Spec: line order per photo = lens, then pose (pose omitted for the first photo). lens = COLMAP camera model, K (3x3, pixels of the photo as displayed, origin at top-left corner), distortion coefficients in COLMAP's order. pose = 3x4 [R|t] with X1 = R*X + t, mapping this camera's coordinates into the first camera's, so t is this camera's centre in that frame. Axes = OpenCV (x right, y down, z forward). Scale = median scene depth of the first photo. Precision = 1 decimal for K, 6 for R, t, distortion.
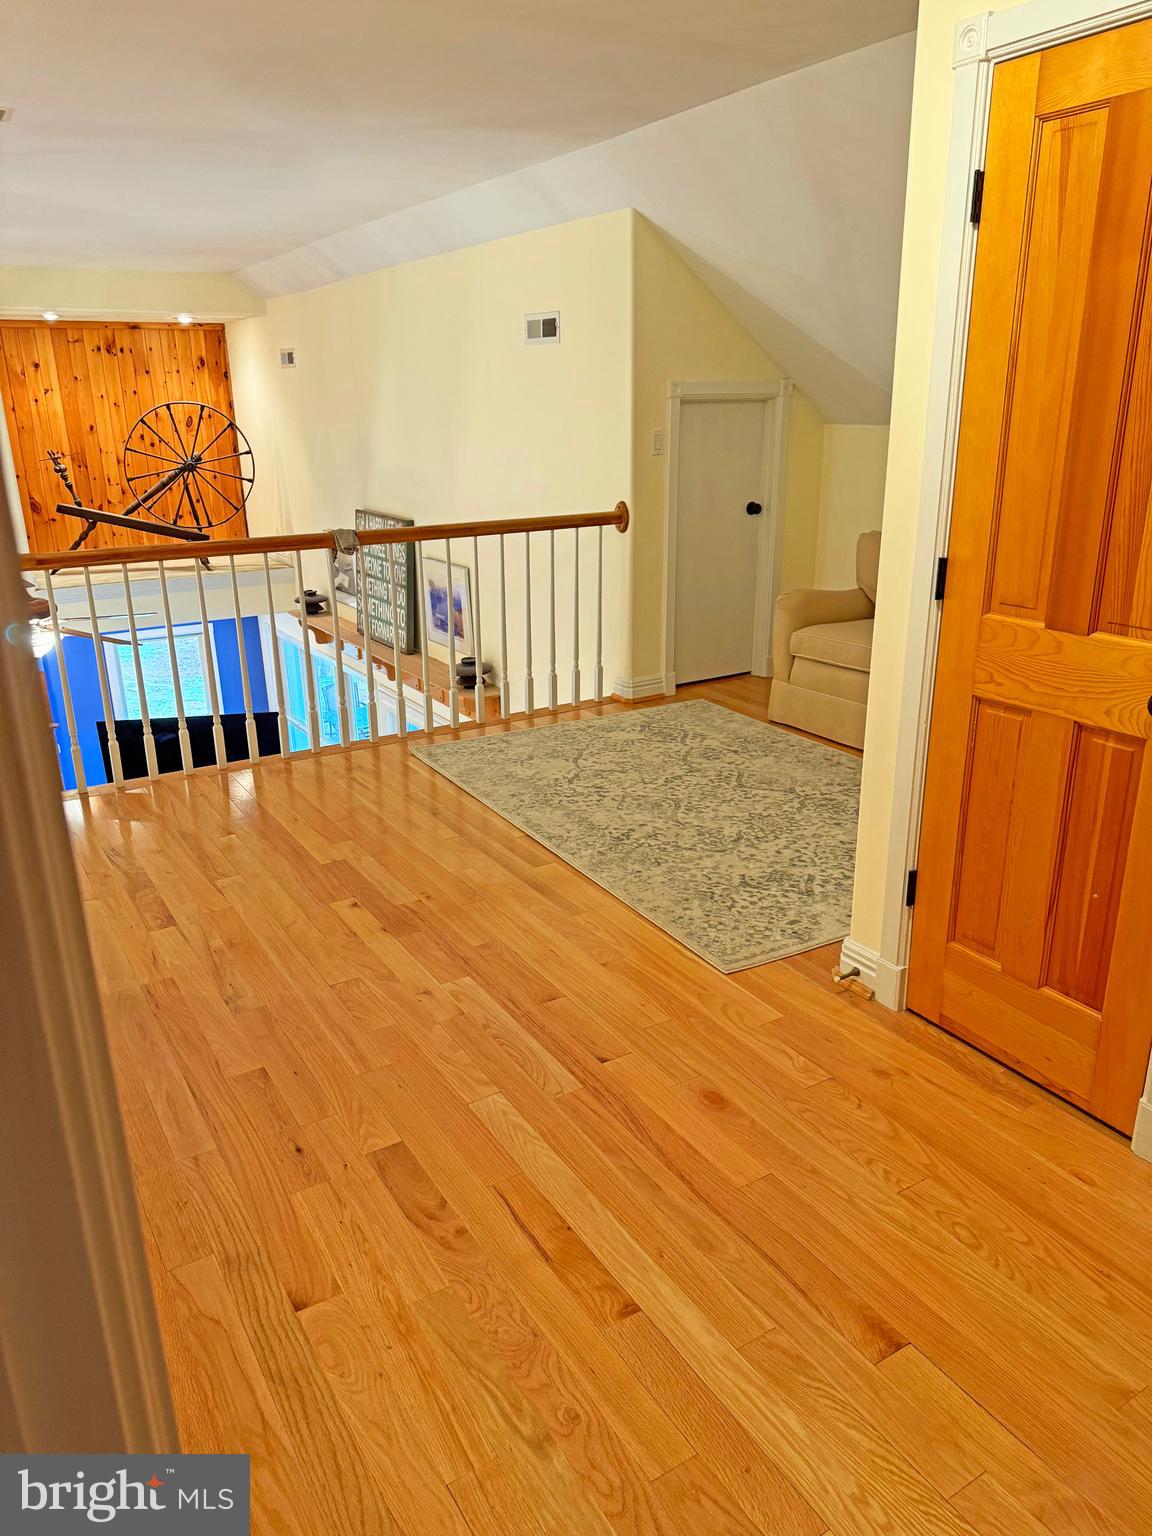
lens RADIAL K [[1108.1, 0, 579.0], [0, 1108.1, 771.7], [0, 0, 1]] dist [0.013526, -0.001065]
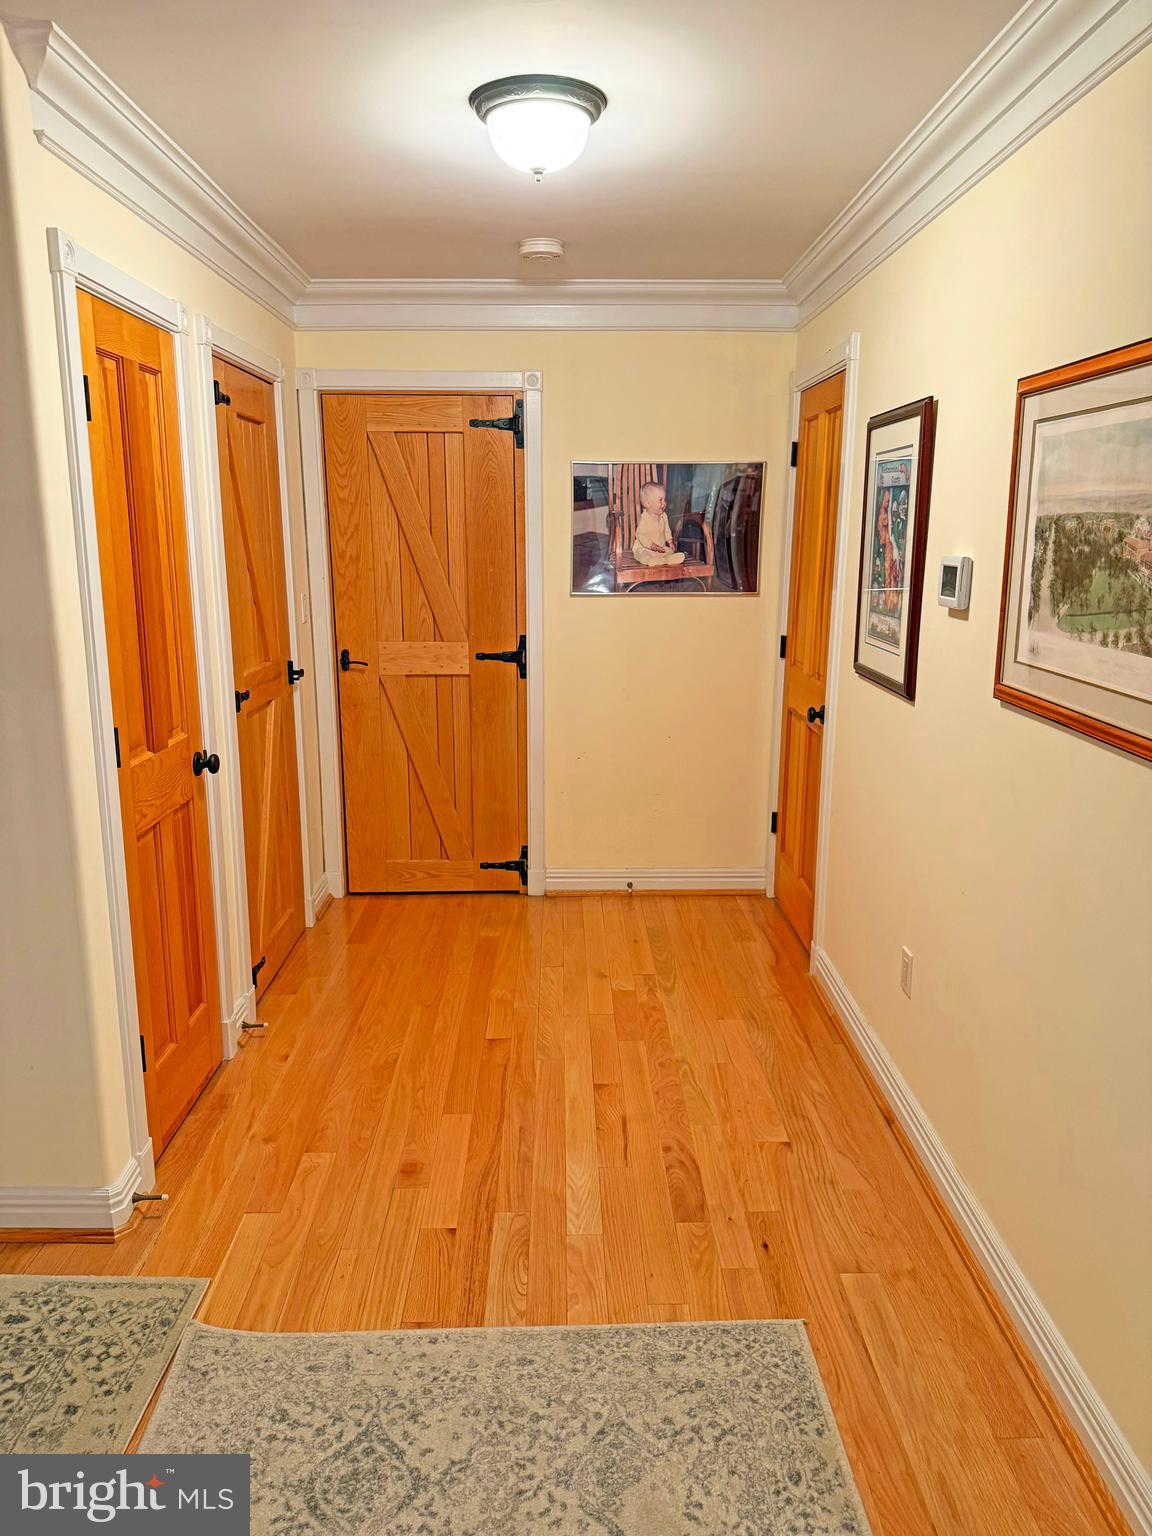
lens RADIAL K [[1108.1, 0, 579.0], [0, 1108.1, 771.7], [0, 0, 1]] dist [0.013526, -0.001065]
pose [[-0.862879, -0.101551, 0.495104, -0.528250], [0.173119, 0.860960, 0.478307, -0.546275], [-0.474837, 0.498433, -0.725324, 1.484429]]
